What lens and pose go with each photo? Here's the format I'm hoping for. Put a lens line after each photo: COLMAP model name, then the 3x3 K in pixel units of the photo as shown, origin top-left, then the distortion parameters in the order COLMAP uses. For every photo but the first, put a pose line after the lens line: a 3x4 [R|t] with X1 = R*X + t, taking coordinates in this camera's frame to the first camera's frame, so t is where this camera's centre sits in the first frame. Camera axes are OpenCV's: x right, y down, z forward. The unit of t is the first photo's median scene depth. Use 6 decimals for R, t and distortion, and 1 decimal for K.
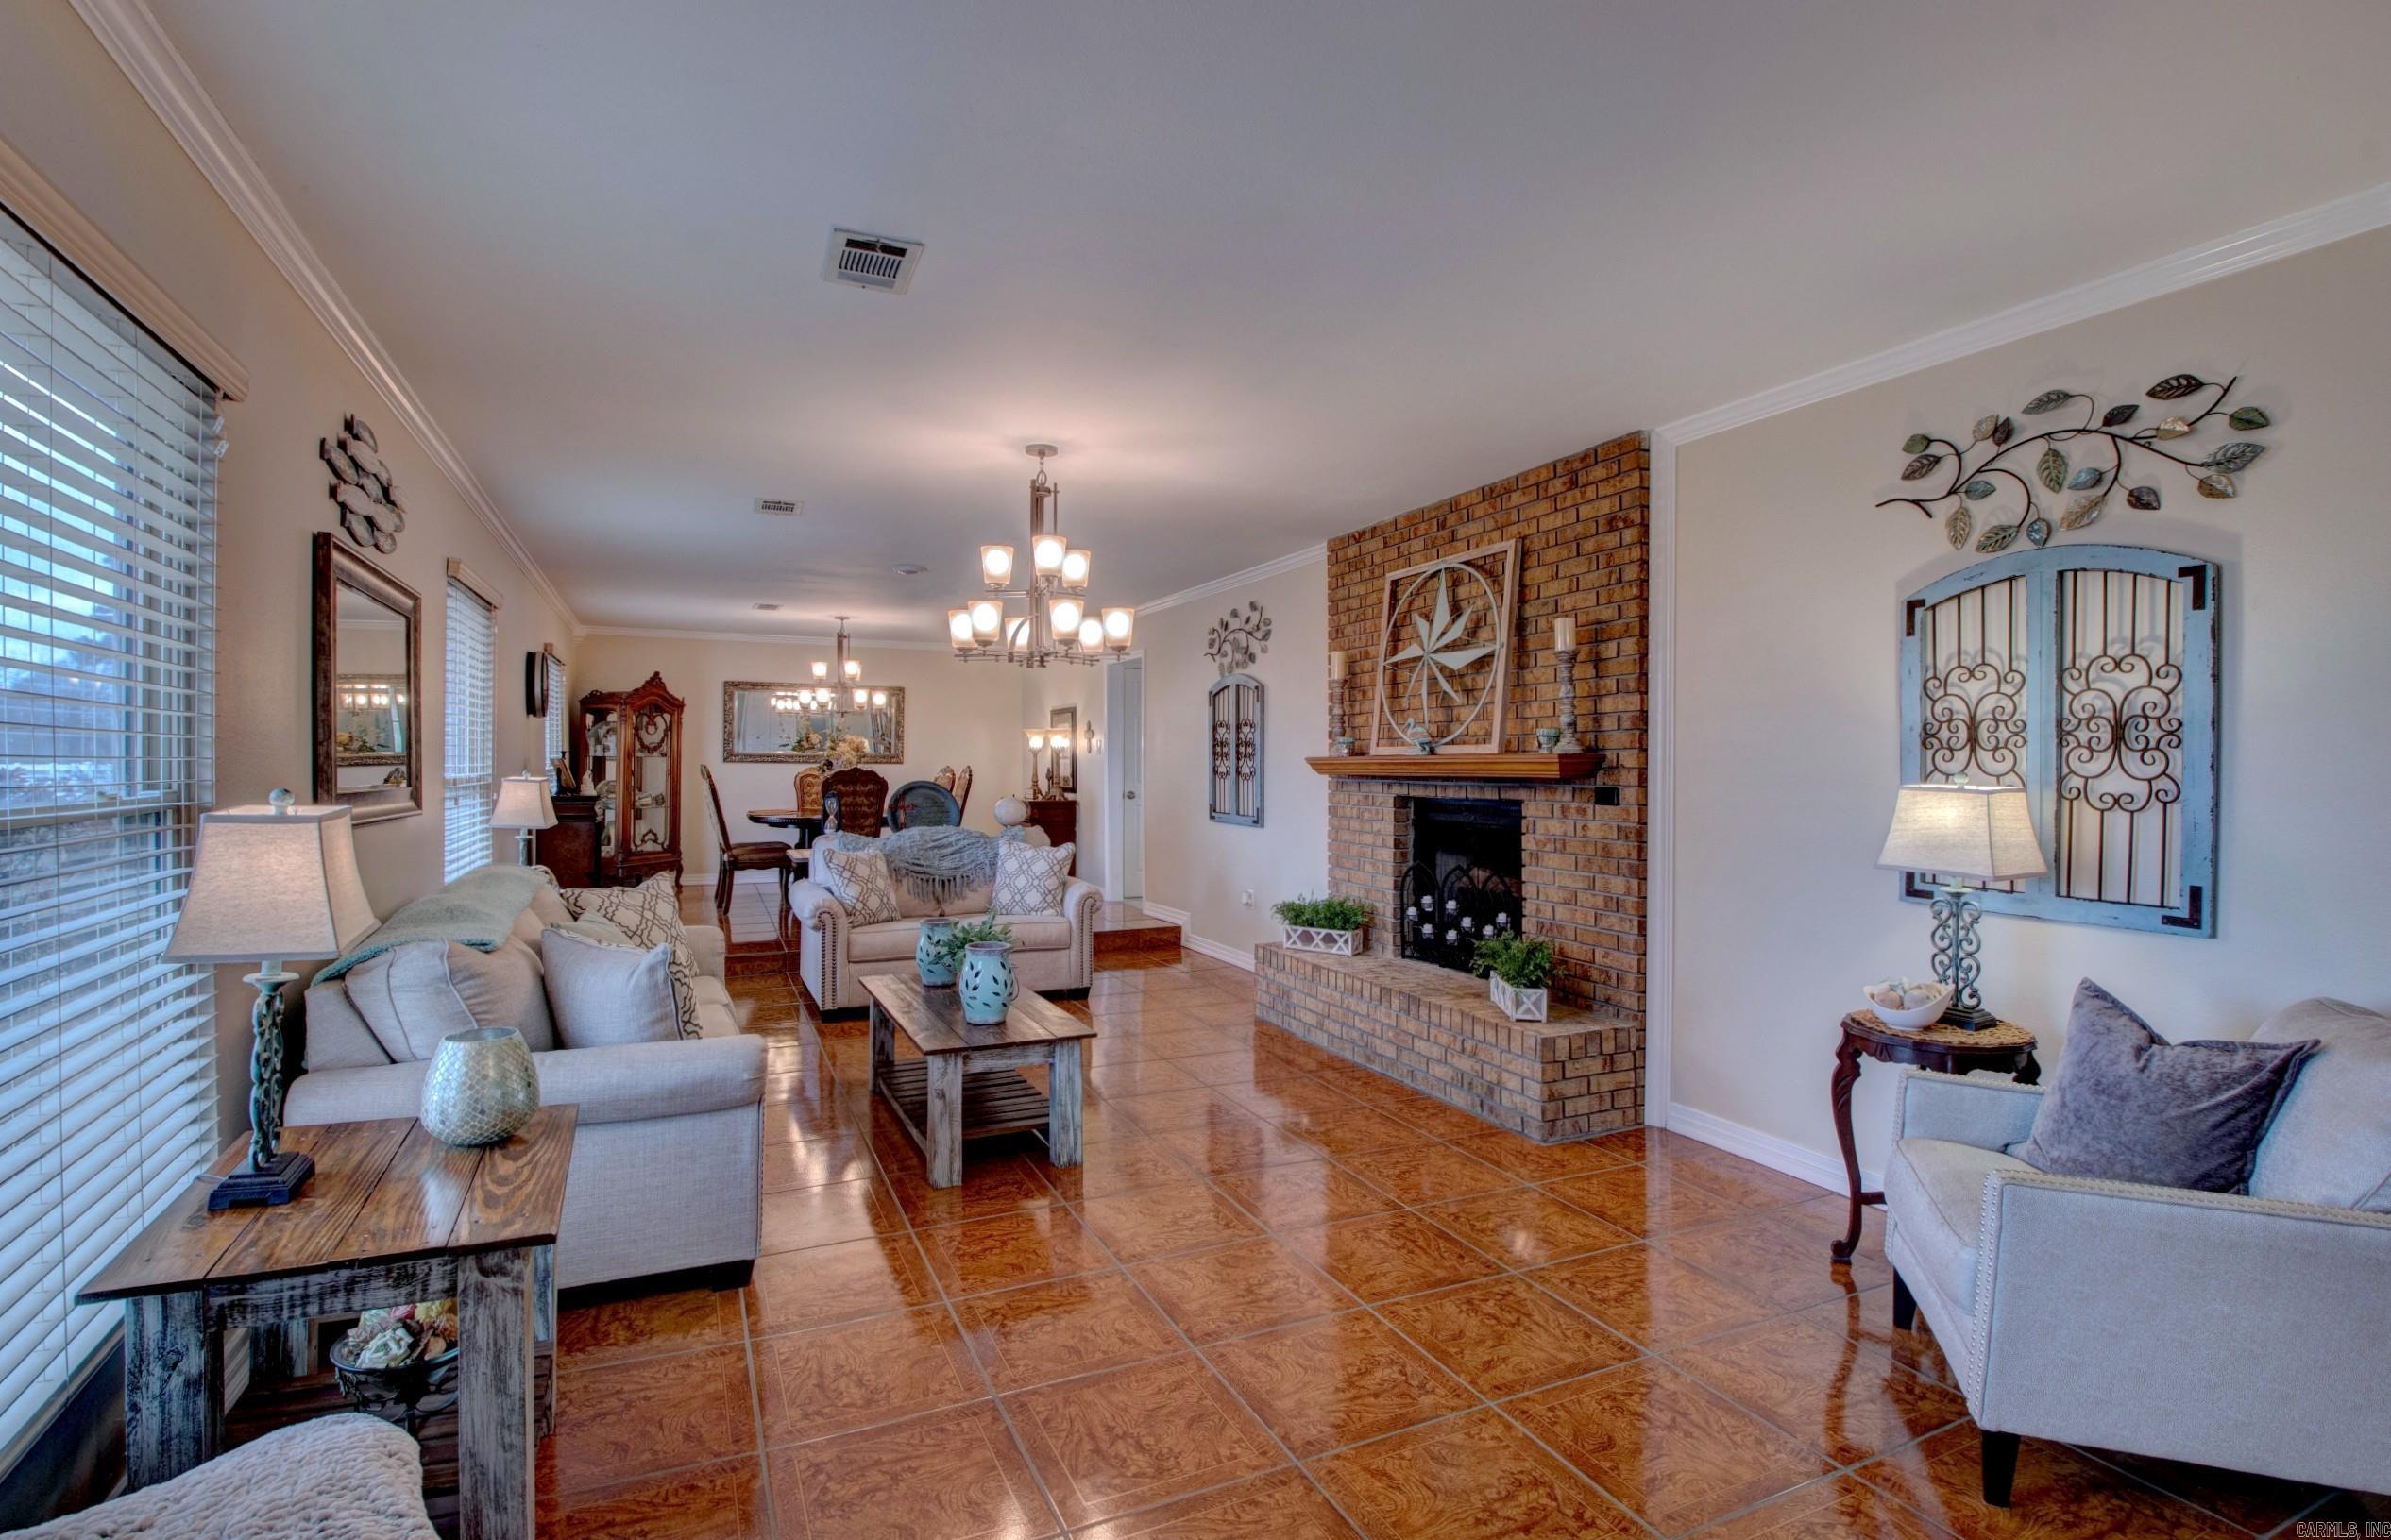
lens RADIAL K [[1125.0, 0, 1179.4], [0, 1125.0, 764.8], [0, 0, 1]] dist [0.026732, -0.043650]
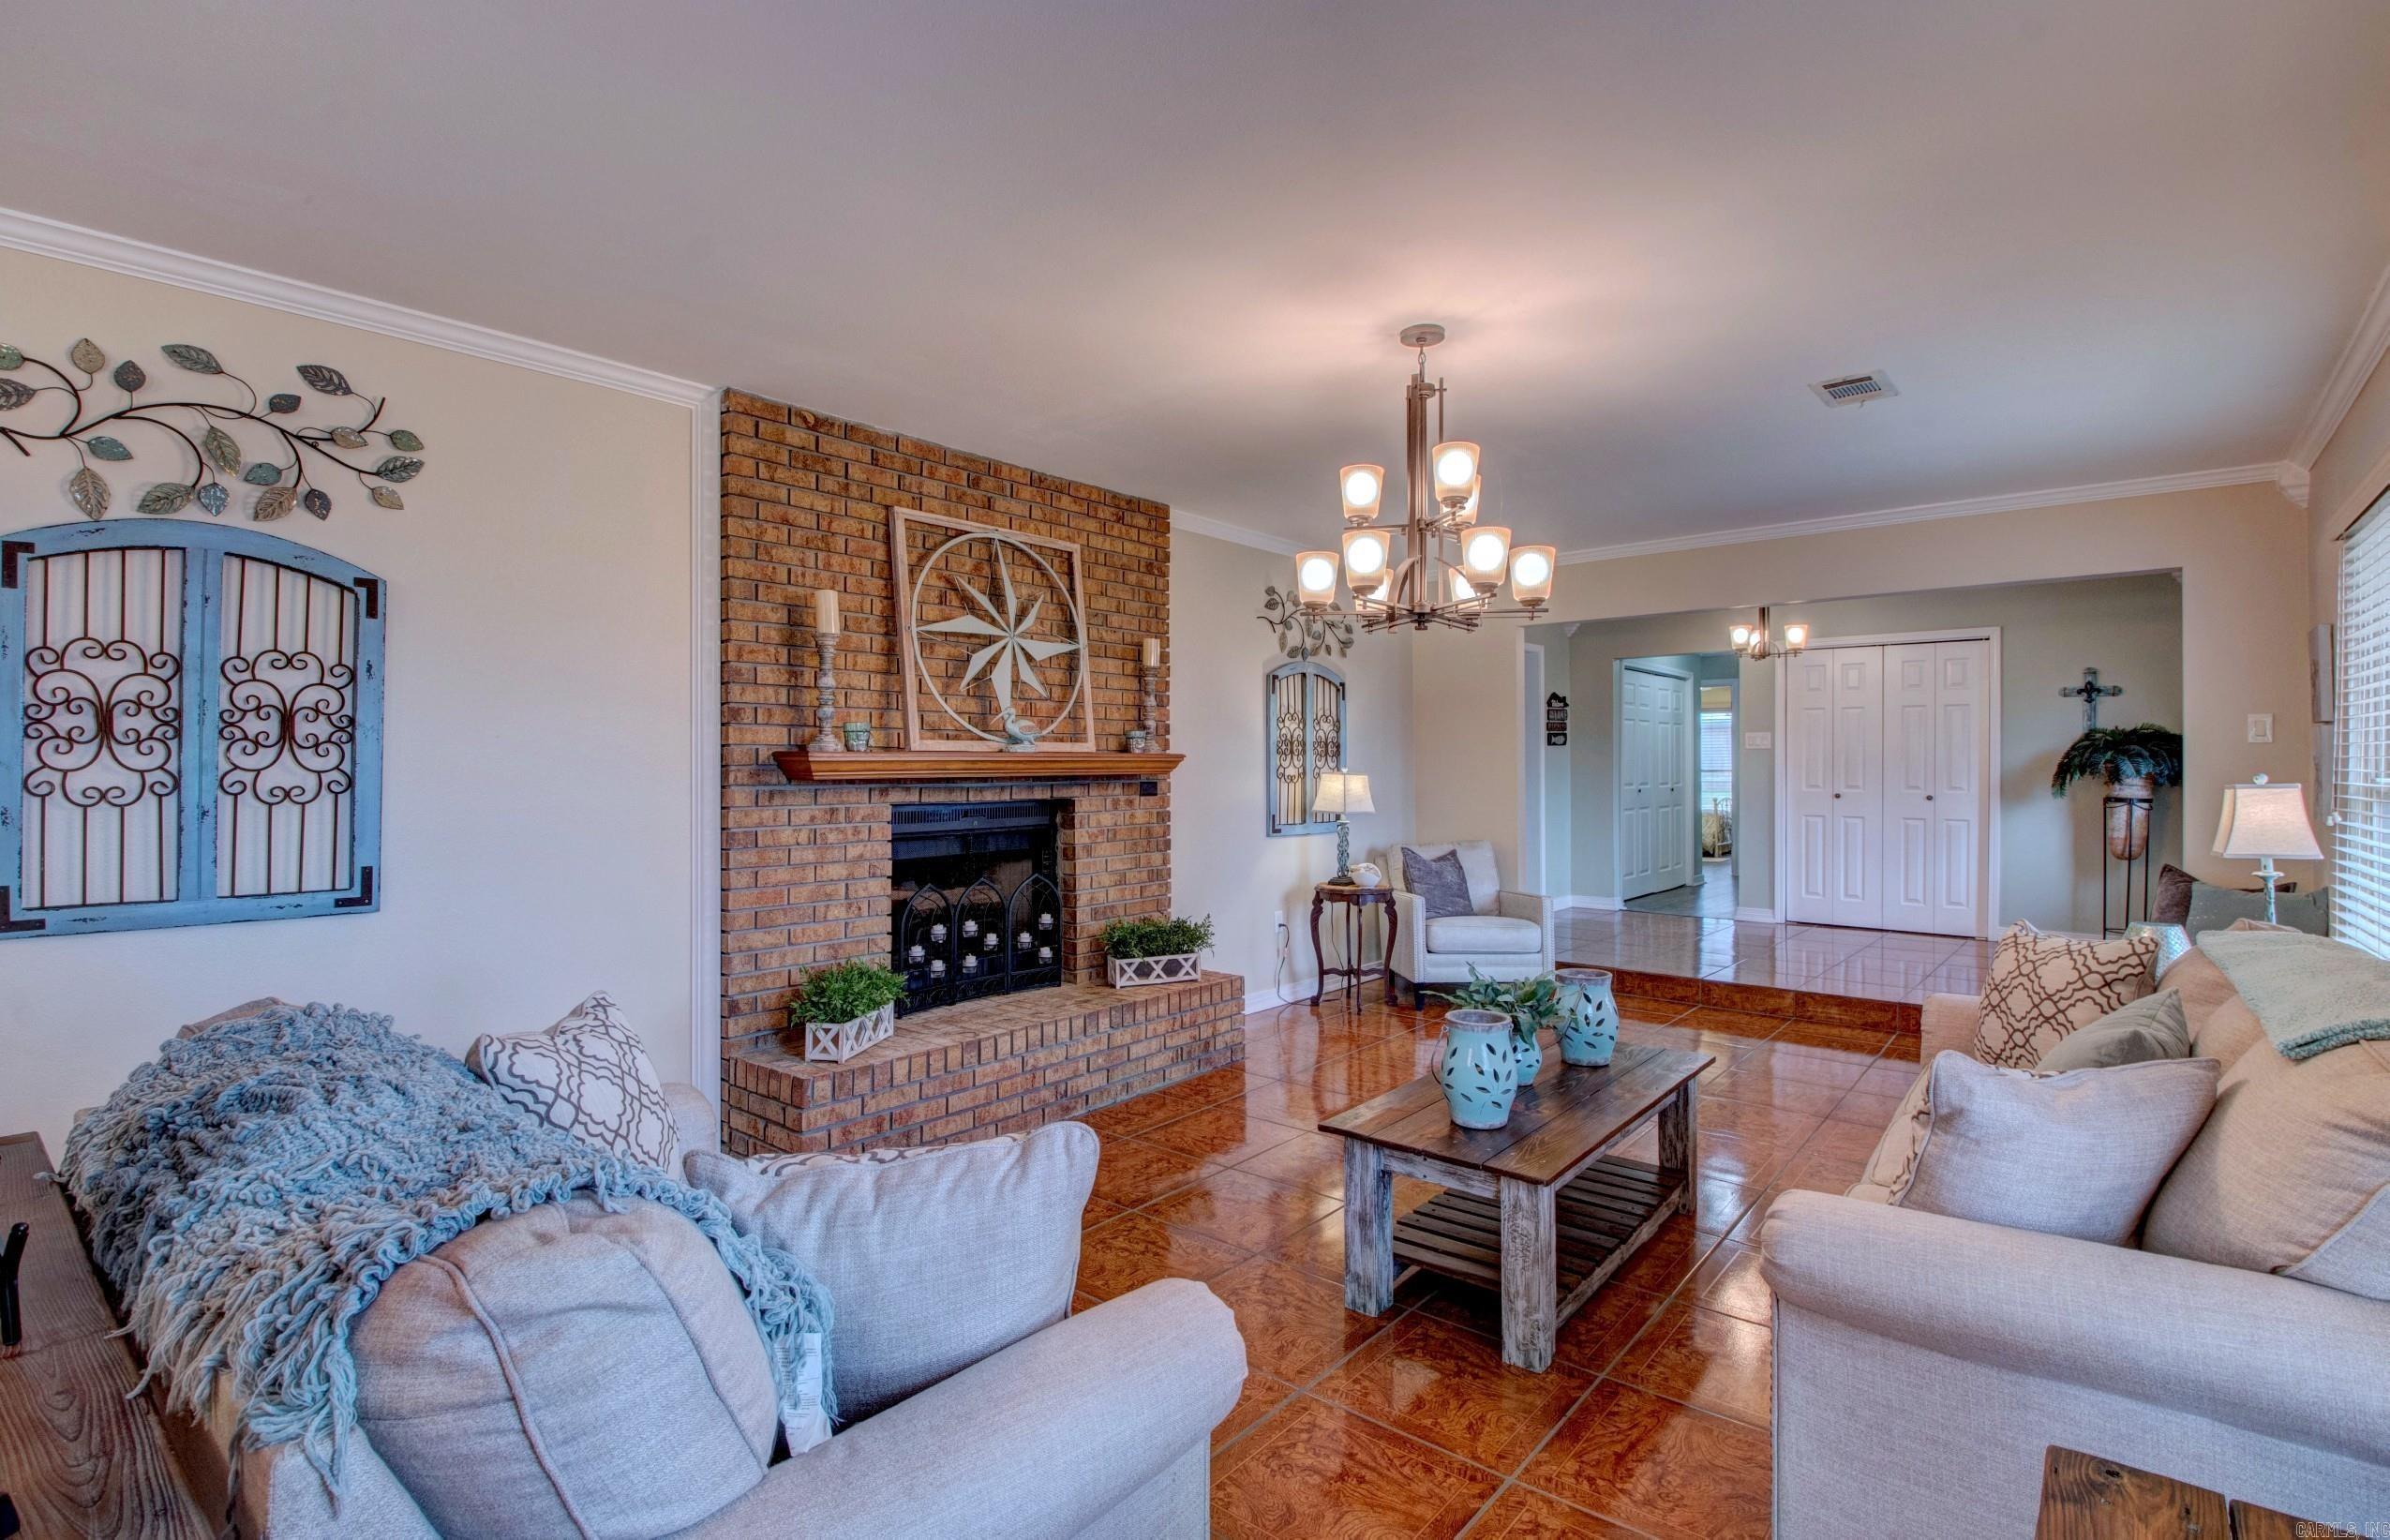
lens RADIAL K [[1124.6, 0, 1178.9], [0, 1124.6, 764.8], [0, 0, 1]] dist [0.026732, -0.043650]
pose [[-0.439784, -0.000403, 0.898104, -0.689384], [0.002357, 0.999996, 0.001602, 0.000022], [-0.898101, 0.002822, -0.439781, 1.413765]]
